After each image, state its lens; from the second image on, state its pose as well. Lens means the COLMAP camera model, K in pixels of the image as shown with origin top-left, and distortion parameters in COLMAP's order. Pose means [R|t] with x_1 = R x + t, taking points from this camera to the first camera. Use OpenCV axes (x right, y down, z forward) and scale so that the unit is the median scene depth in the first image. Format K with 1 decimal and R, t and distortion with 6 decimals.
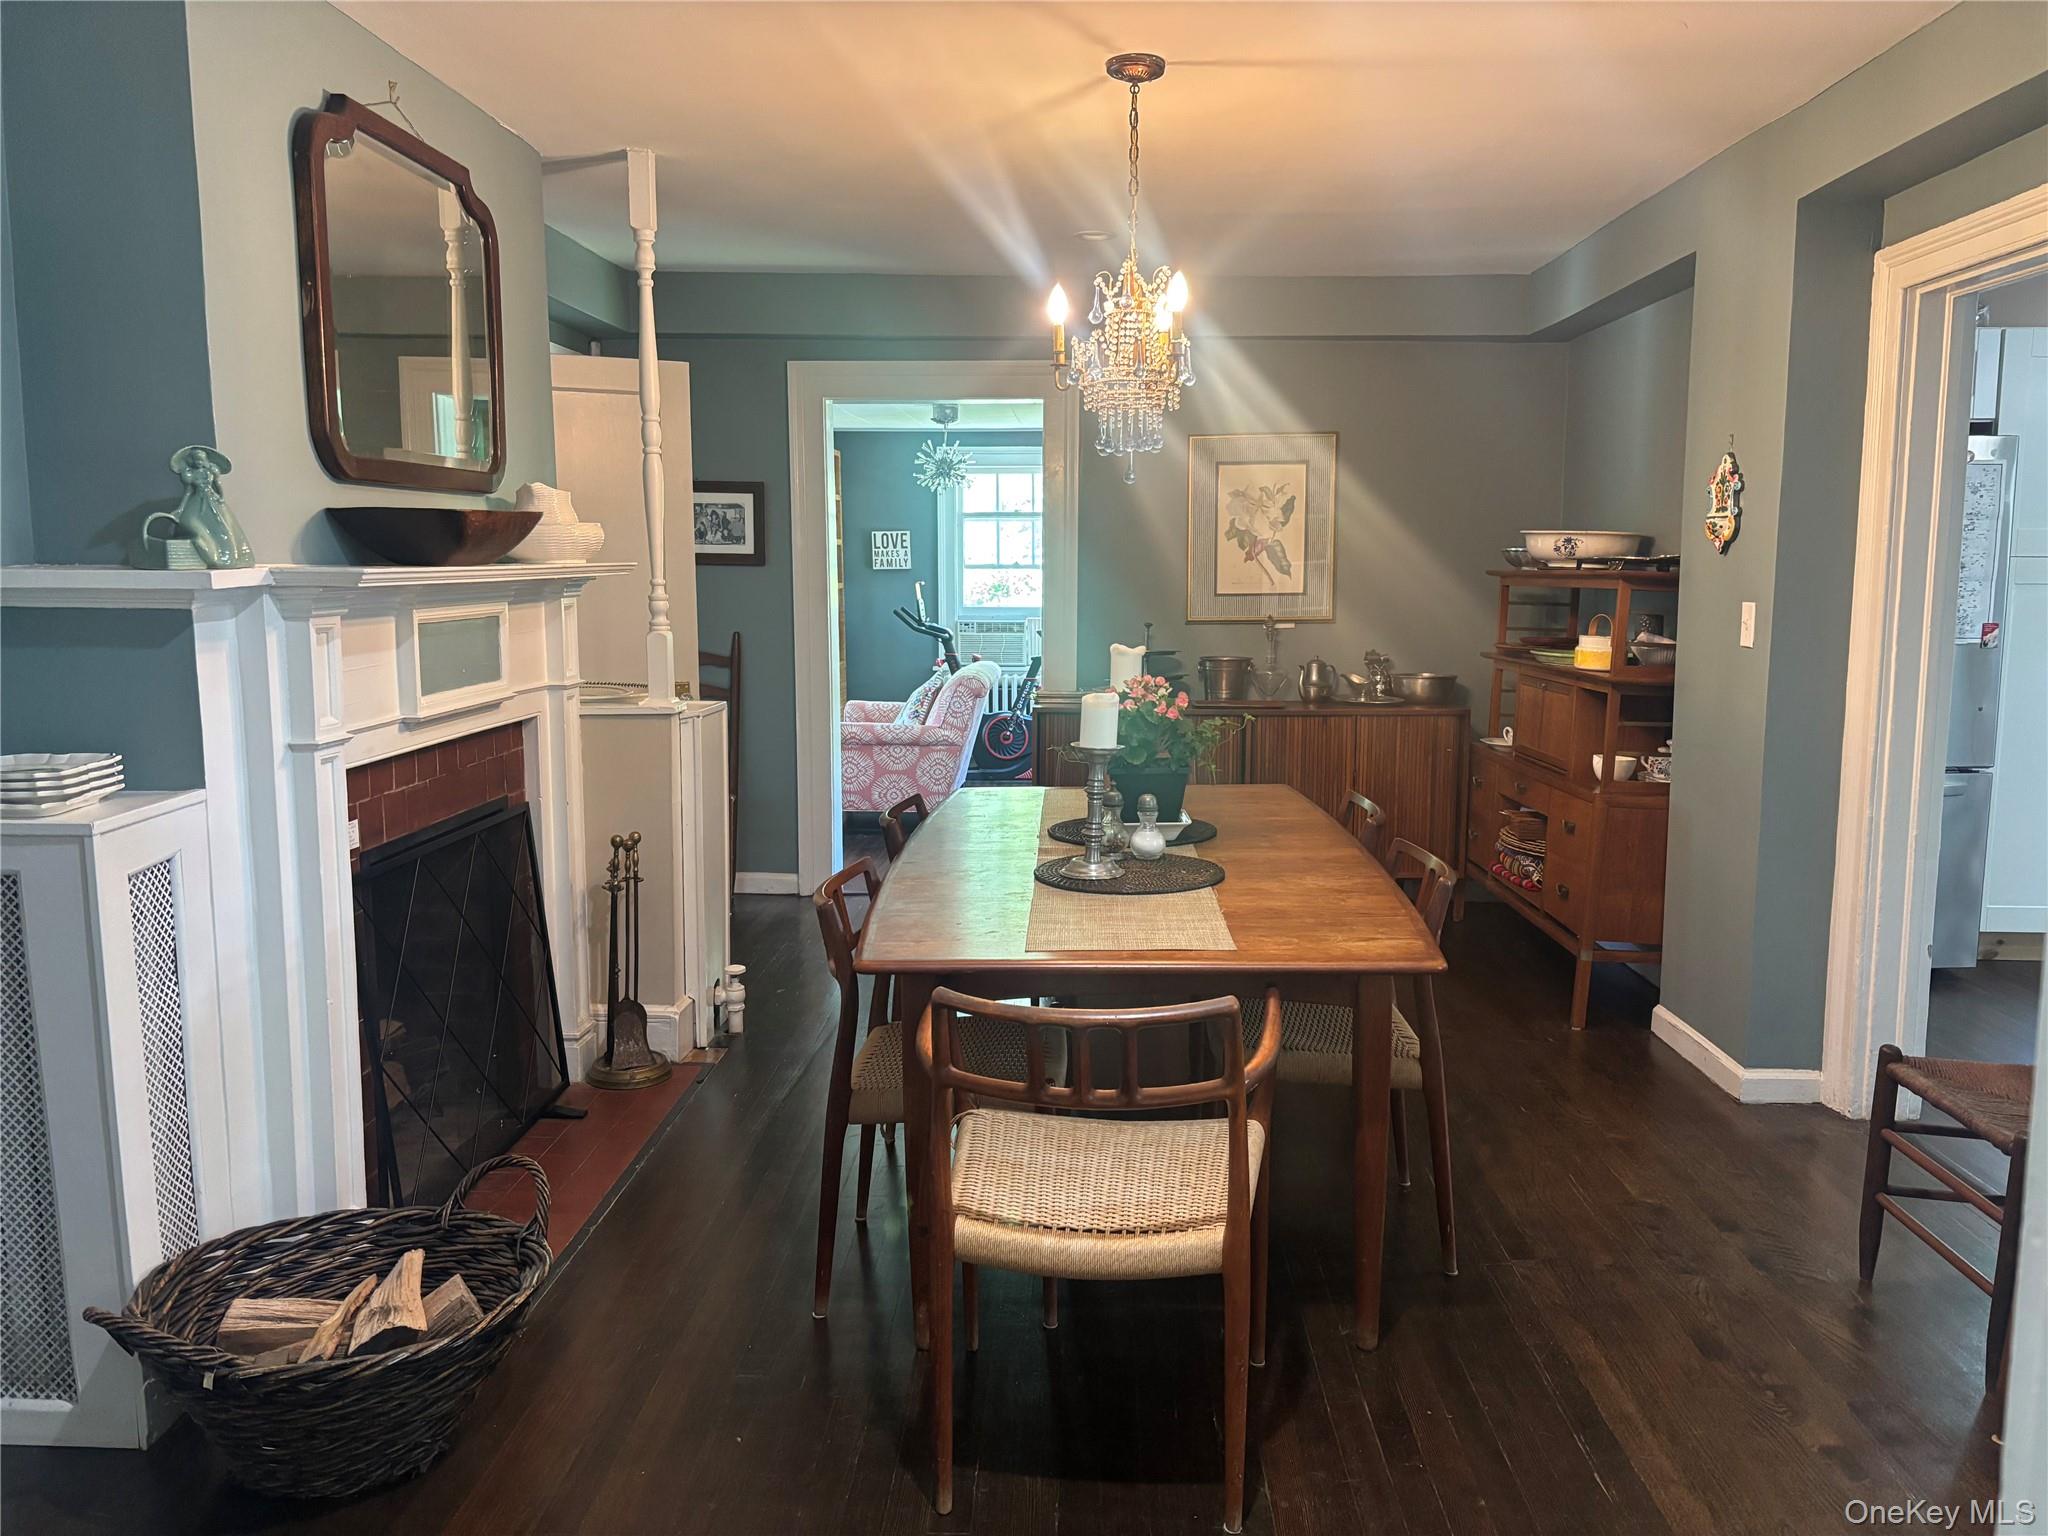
lens RADIAL K [[1545.5, 0, 1030.7], [0, 1545.5, 758.3], [0, 0, 1]] dist [0.032349, -0.017180]
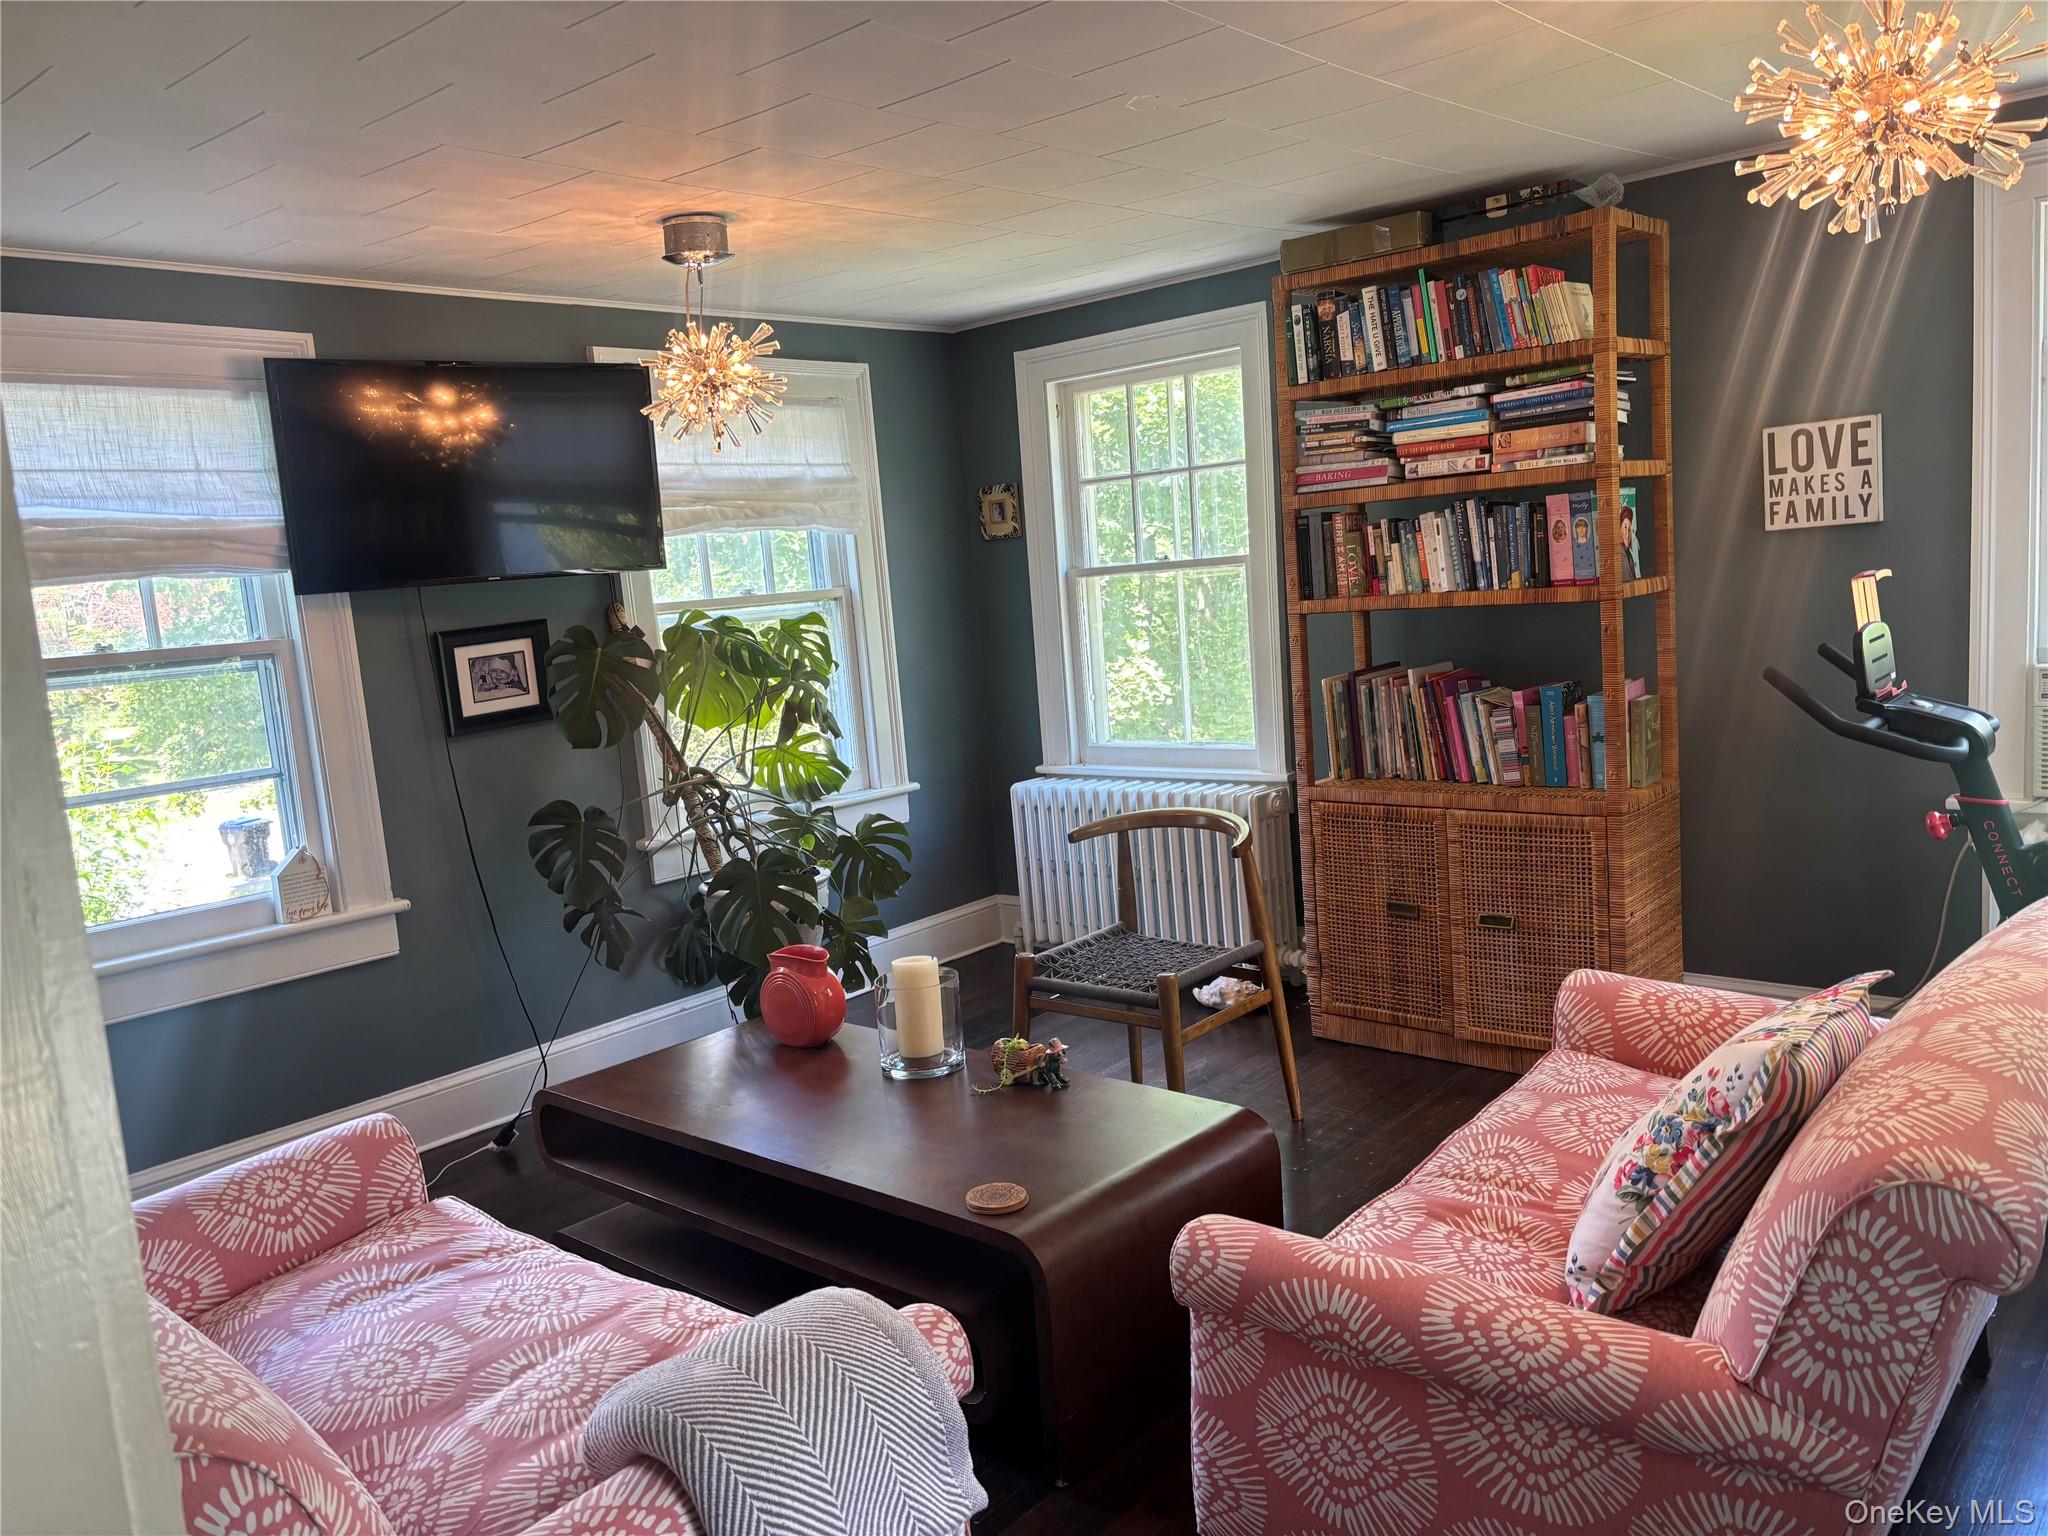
lens RADIAL K [[1545.5, 0, 1019.1], [0, 1545.5, 766.0], [0, 0, 1]] dist [0.032349, -0.017180]
pose [[0.779623, 0.030154, -0.625522, -0.006485], [-0.003219, 0.999020, 0.044147, -0.081973], [0.626241, -0.032404, 0.778956, 0.597768]]
